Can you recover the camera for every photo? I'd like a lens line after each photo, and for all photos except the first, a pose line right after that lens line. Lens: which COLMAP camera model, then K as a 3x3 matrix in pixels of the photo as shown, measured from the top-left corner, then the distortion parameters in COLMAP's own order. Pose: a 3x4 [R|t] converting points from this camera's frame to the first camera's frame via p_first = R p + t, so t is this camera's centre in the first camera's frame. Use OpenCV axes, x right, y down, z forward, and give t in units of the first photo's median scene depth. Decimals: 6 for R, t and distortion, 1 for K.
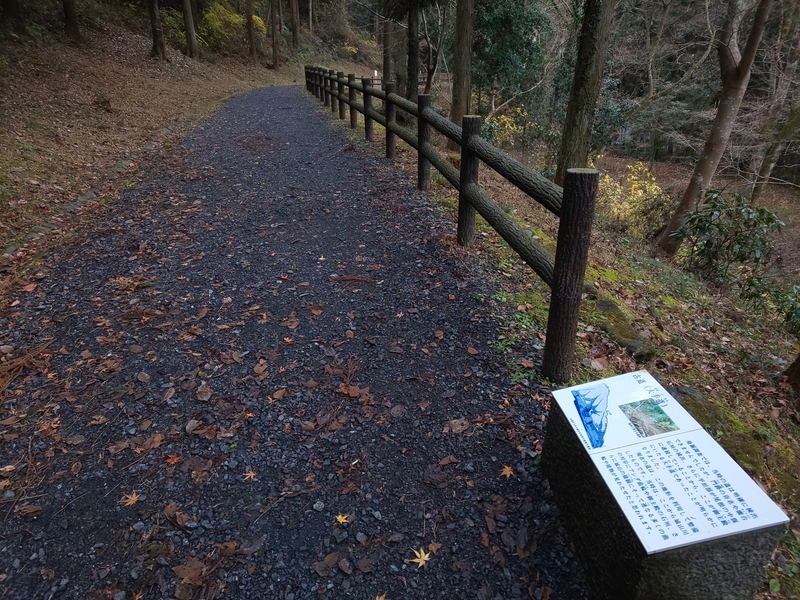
lens RADIAL K [[523.7, 0, 400.0], [0, 523.7, 300.0], [0, 0, 1]] dist [0.027775, -0.003449]
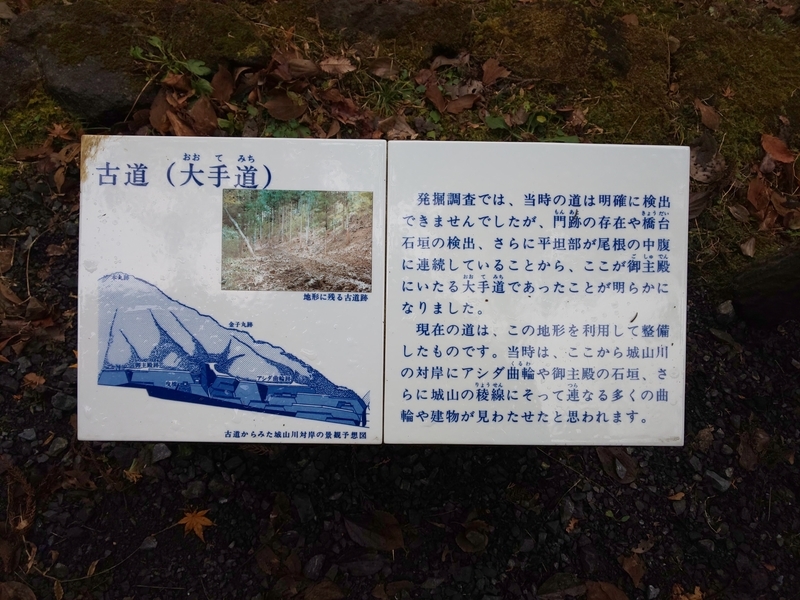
lens RADIAL K [[523.7, 0, 400.0], [0, 523.7, 300.0], [0, 0, 1]] dist [0.027775, -0.003449]
pose [[0.081815, -0.969343, 0.231689, 0.404072], [0.387914, 0.245109, 0.888507, -0.062359], [-0.918057, 0.017182, 0.396075, 0.908470]]
